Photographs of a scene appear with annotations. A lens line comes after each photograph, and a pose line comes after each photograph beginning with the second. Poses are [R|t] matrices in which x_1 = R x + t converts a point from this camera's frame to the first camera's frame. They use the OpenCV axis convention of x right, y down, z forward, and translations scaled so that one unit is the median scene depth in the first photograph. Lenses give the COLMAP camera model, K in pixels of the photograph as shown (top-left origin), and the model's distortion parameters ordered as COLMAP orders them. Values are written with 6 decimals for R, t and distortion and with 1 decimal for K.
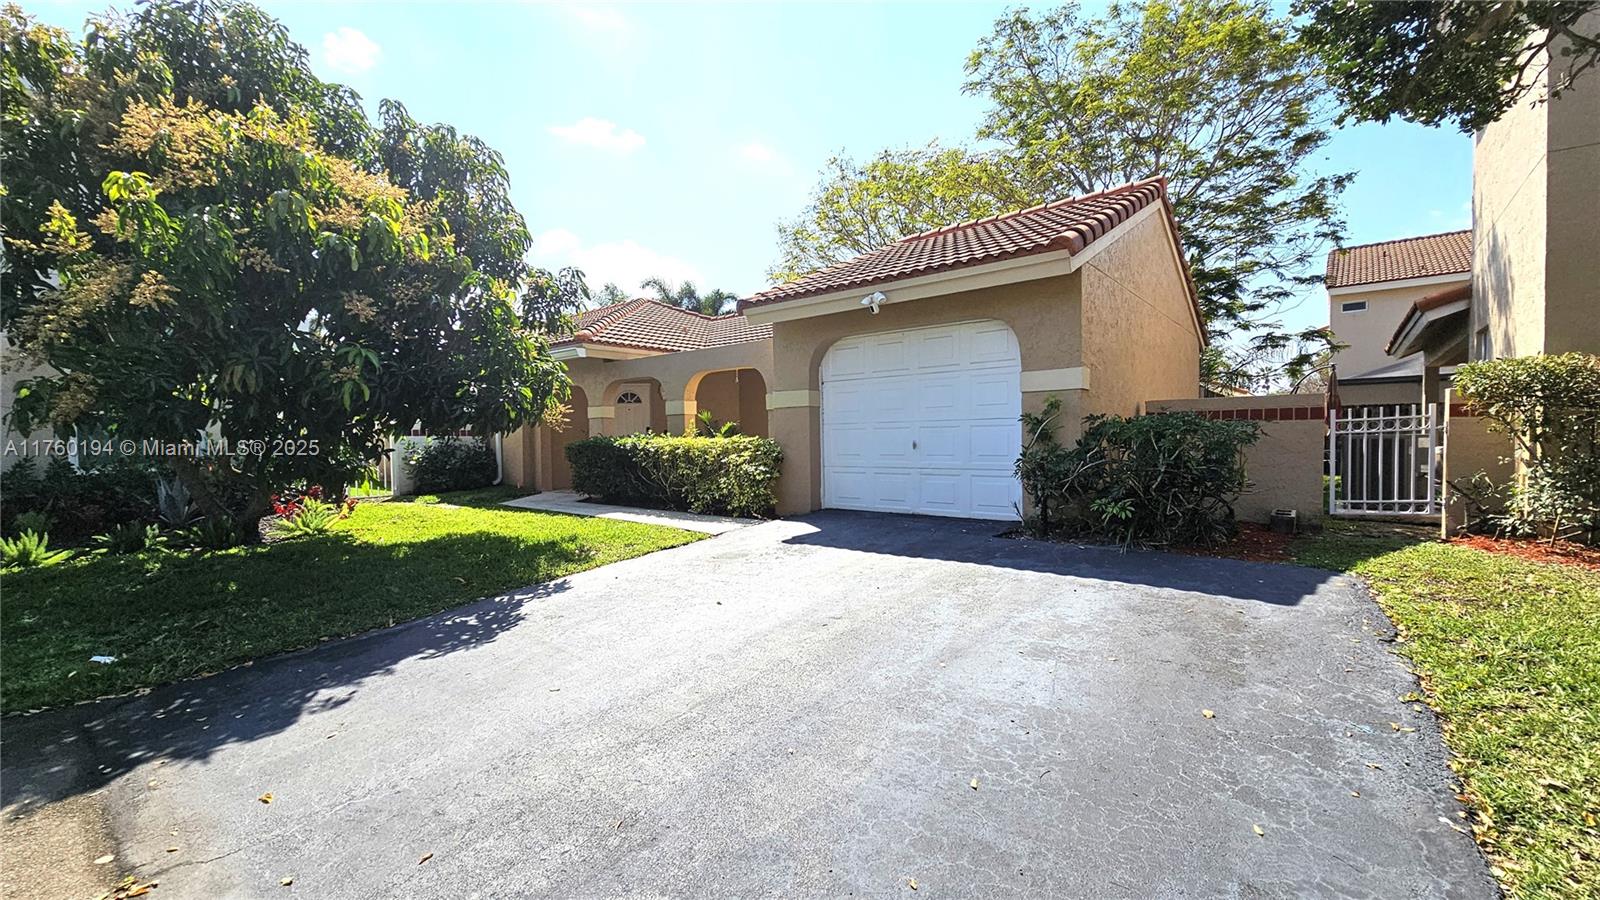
lens RADIAL K [[650.5, 0, 800.5], [0, 650.5, 450.6], [0, 0, 1]] dist [0.002661, -0.000948]
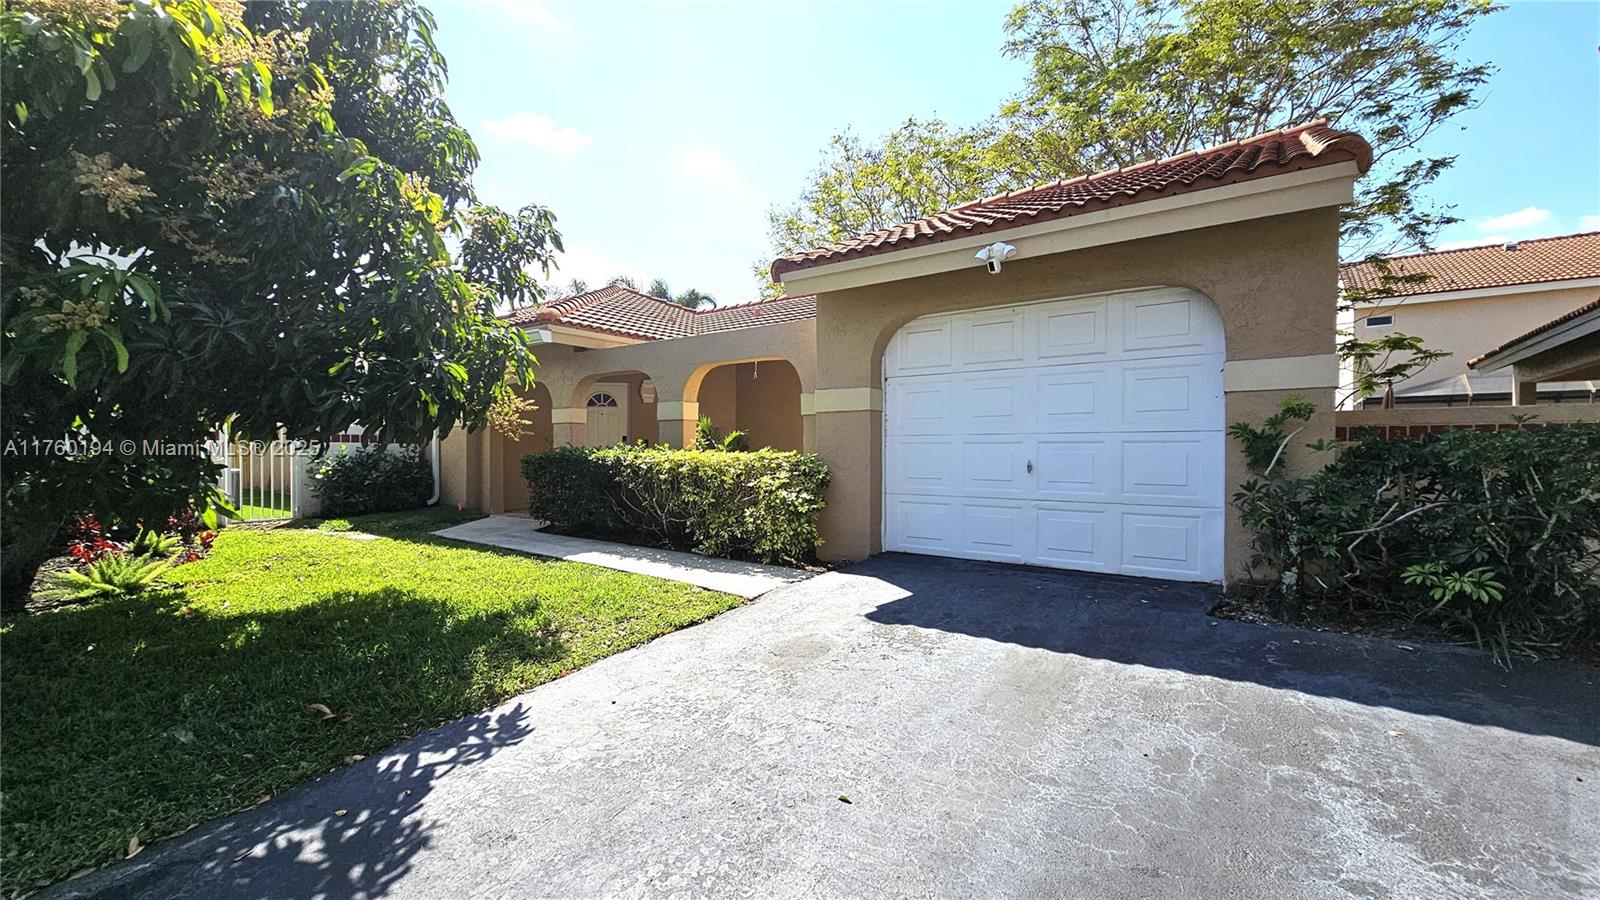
lens RADIAL K [[650.5, 0, 800.0], [0, 650.5, 451.7], [0, 0, 1]] dist [0.002661, -0.000948]
pose [[0.998108, 0.015309, 0.059543, -0.108959], [-0.014274, 0.999740, -0.017773, -0.008428], [-0.059799, 0.016890, 0.998068, 0.292938]]
